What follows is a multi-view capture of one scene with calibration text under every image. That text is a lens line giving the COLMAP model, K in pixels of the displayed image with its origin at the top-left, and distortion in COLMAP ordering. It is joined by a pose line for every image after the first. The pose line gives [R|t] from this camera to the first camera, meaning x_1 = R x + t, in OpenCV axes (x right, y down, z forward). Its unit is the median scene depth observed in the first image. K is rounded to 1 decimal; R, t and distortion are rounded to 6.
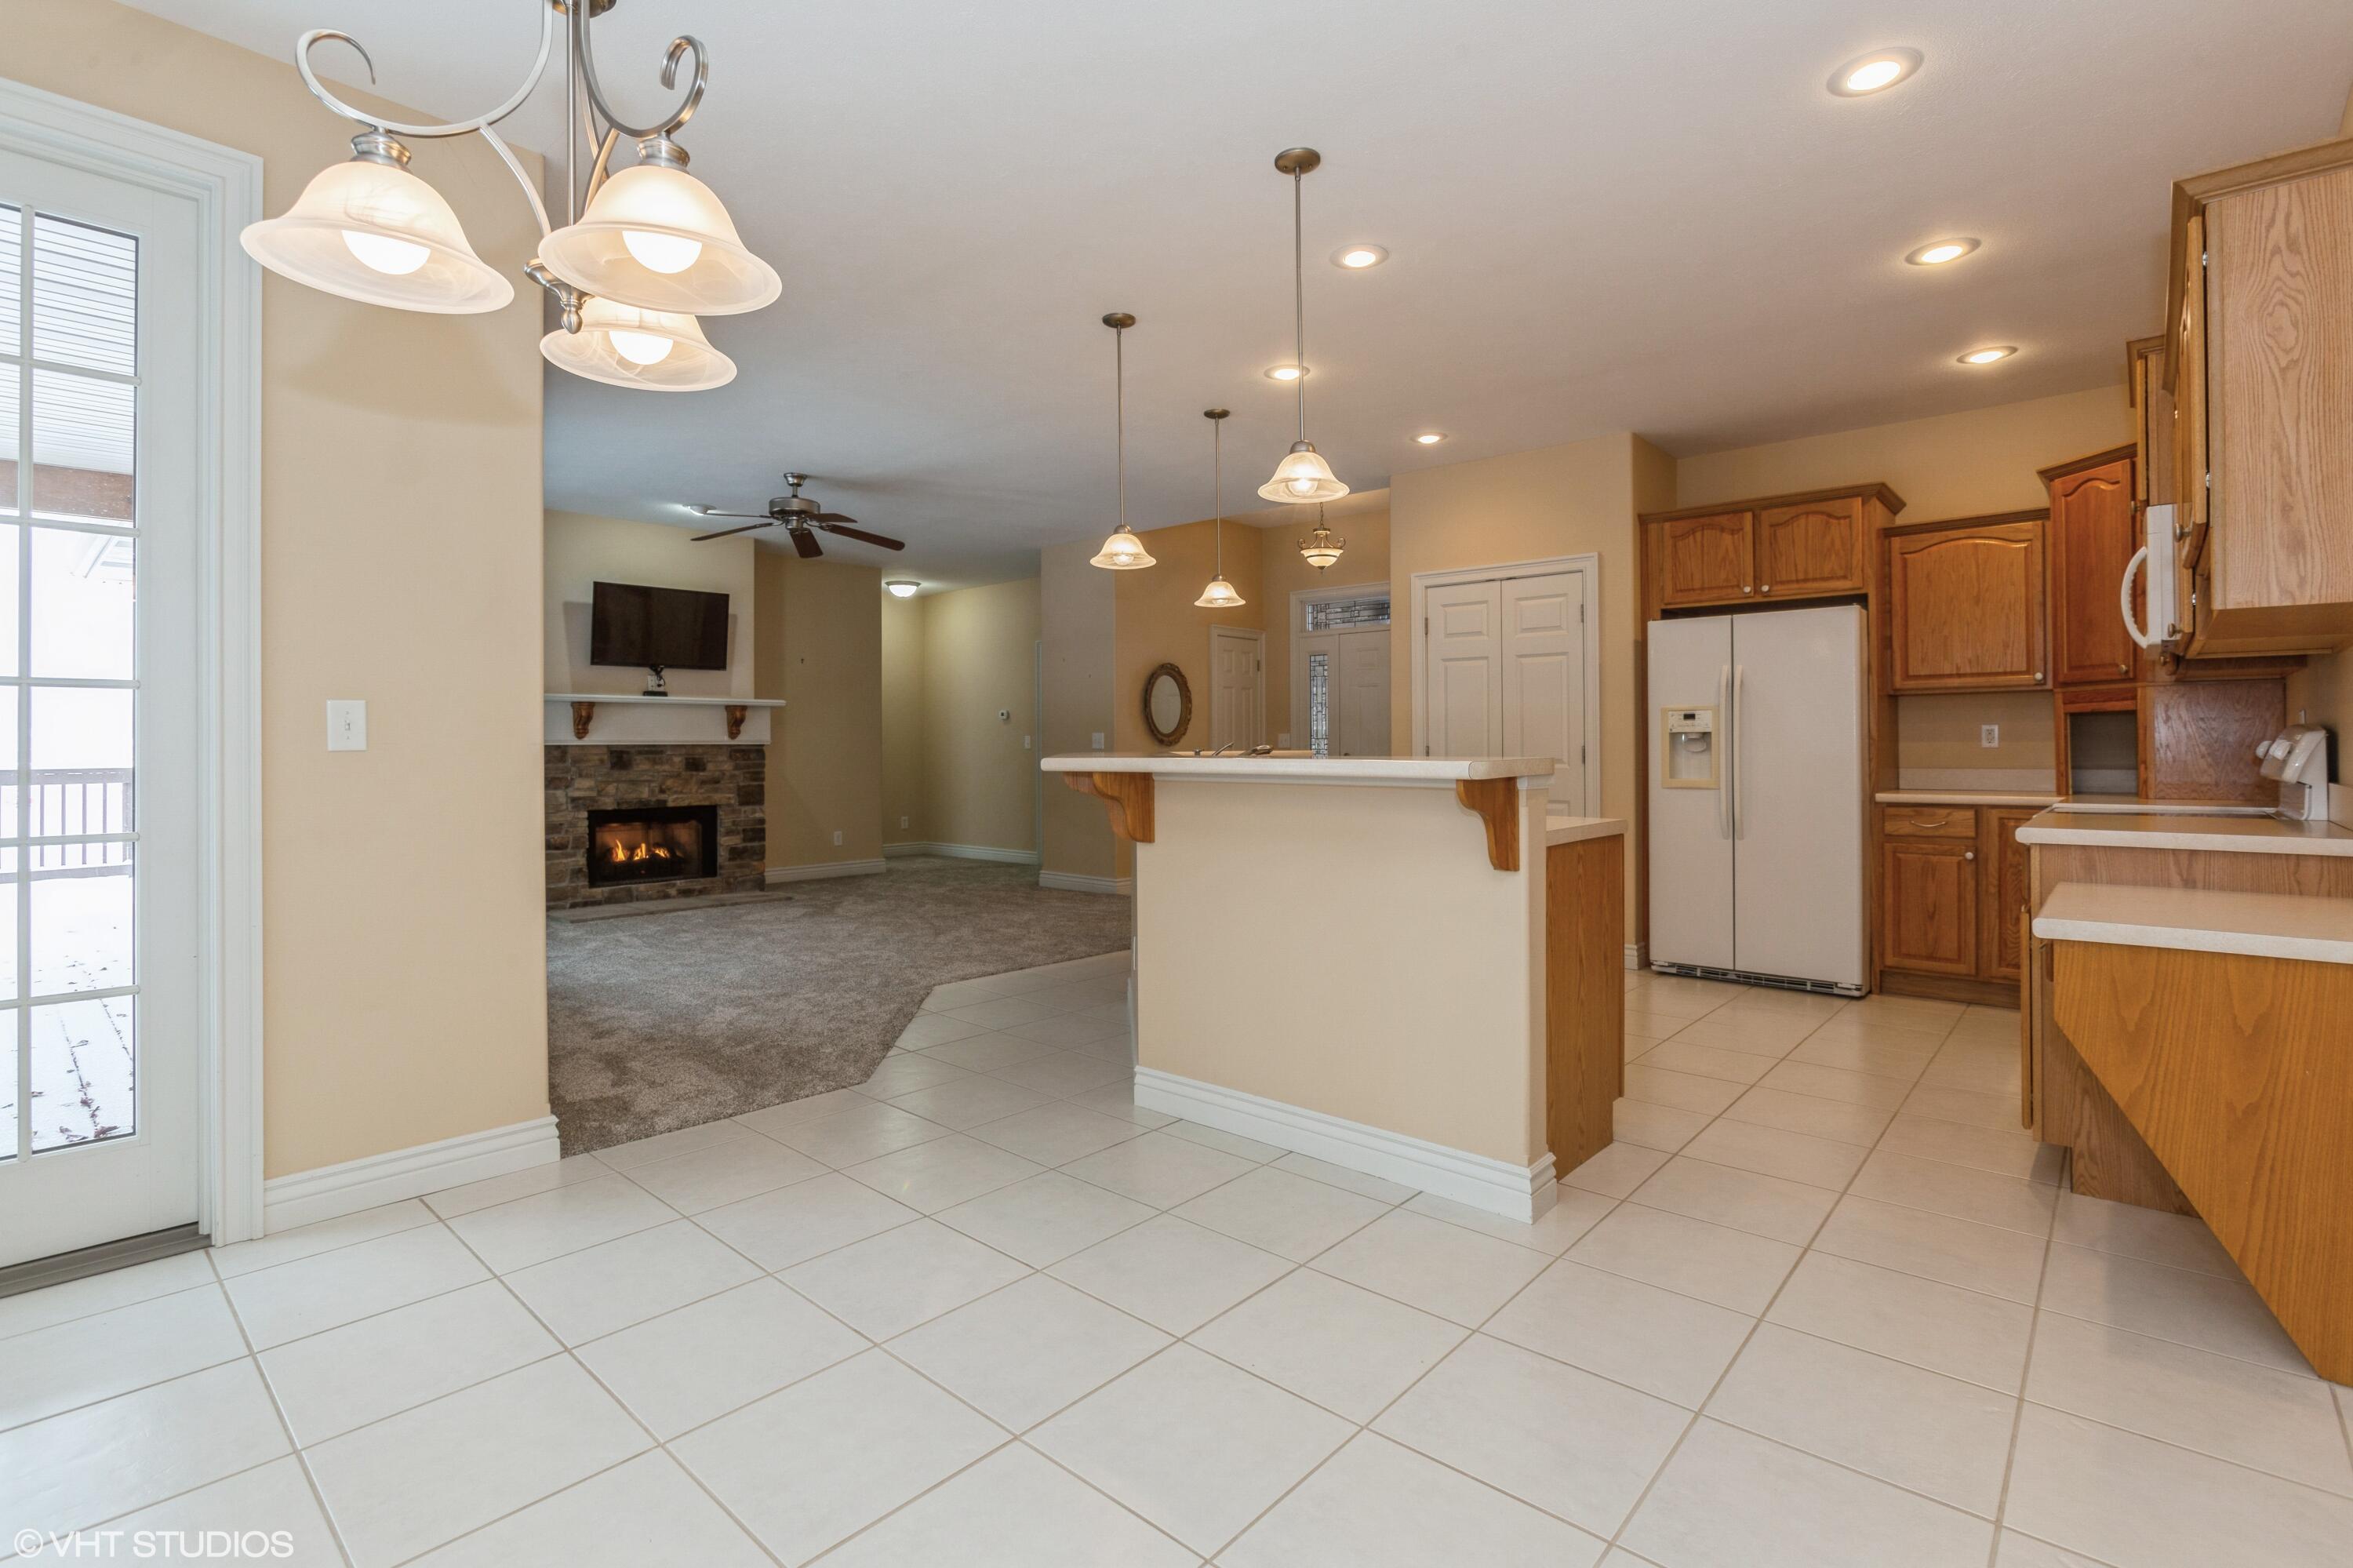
lens RADIAL K [[1079.0, 0, 1156.9], [0, 1079.0, 744.3], [0, 0, 1]] dist [0.005663, 0.000721]
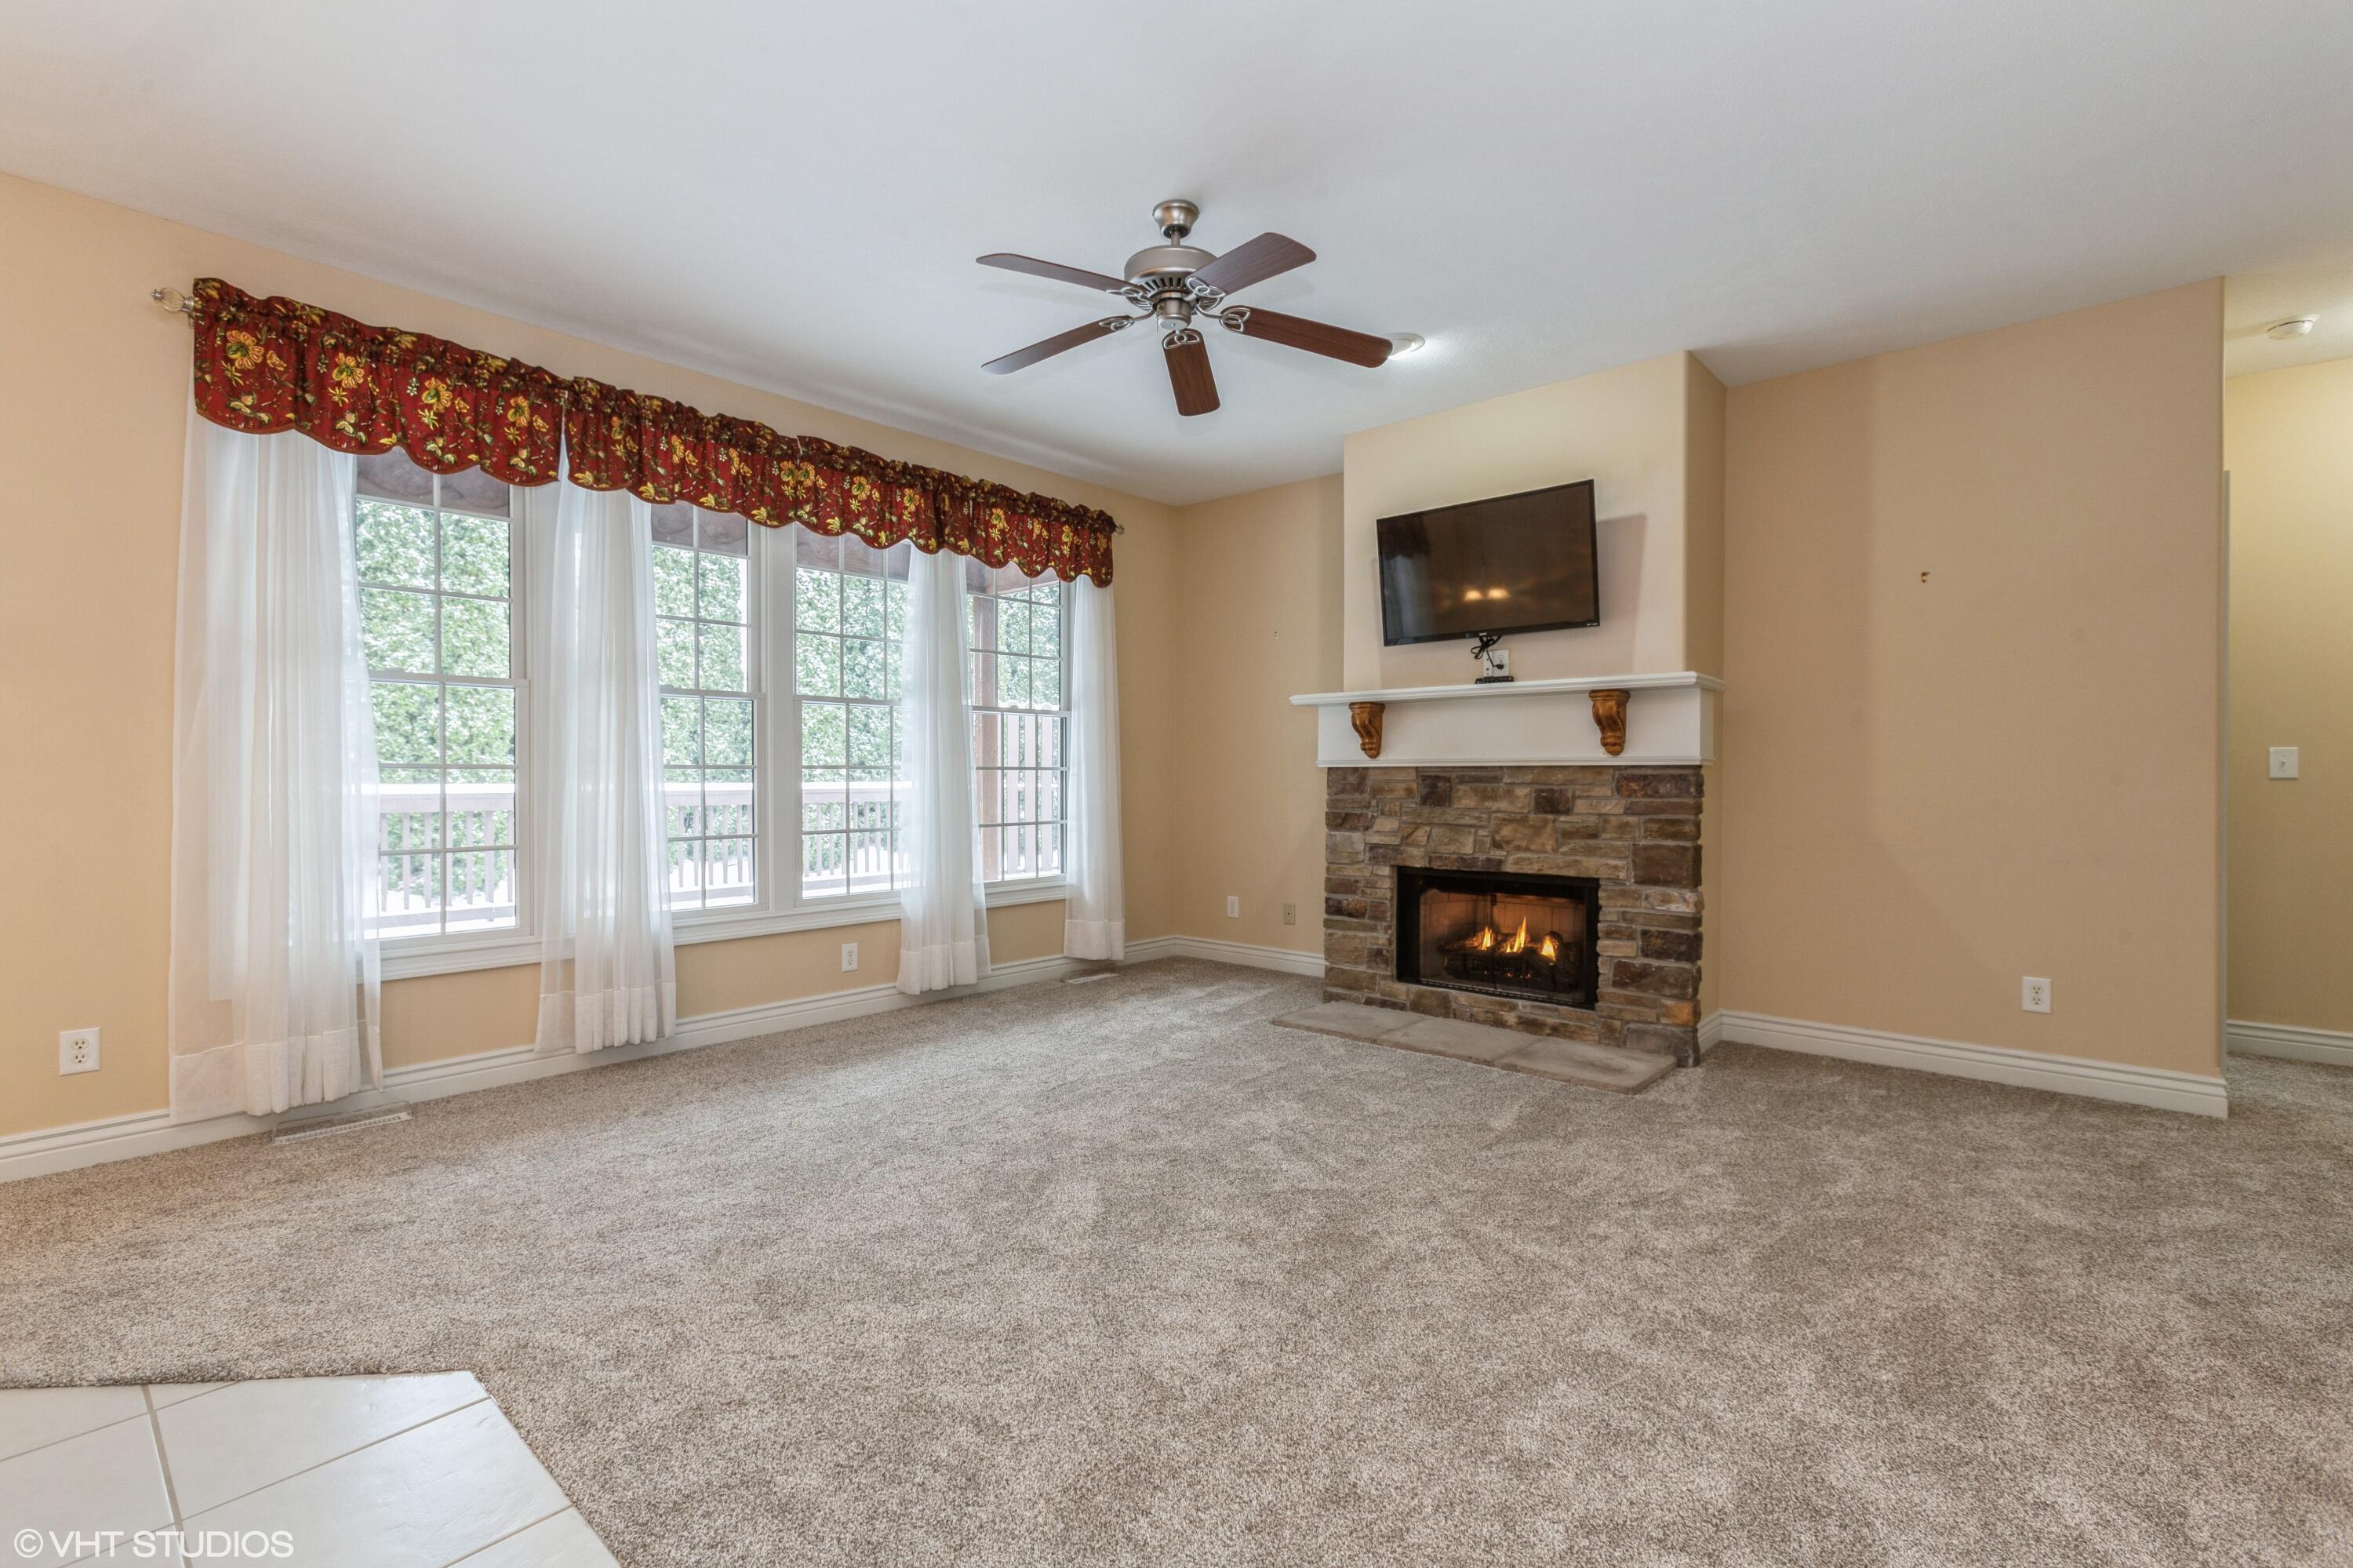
lens RADIAL K [[1079.0, 0, 1184.0], [0, 1079.0, 784.3], [0, 0, 1]] dist [0.005663, 0.000721]
pose [[0.007793, 0.020652, -0.999756, 0.130528], [0.009938, 0.999736, 0.020729, -0.003714], [0.999920, -0.010097, 0.007586, 0.820760]]
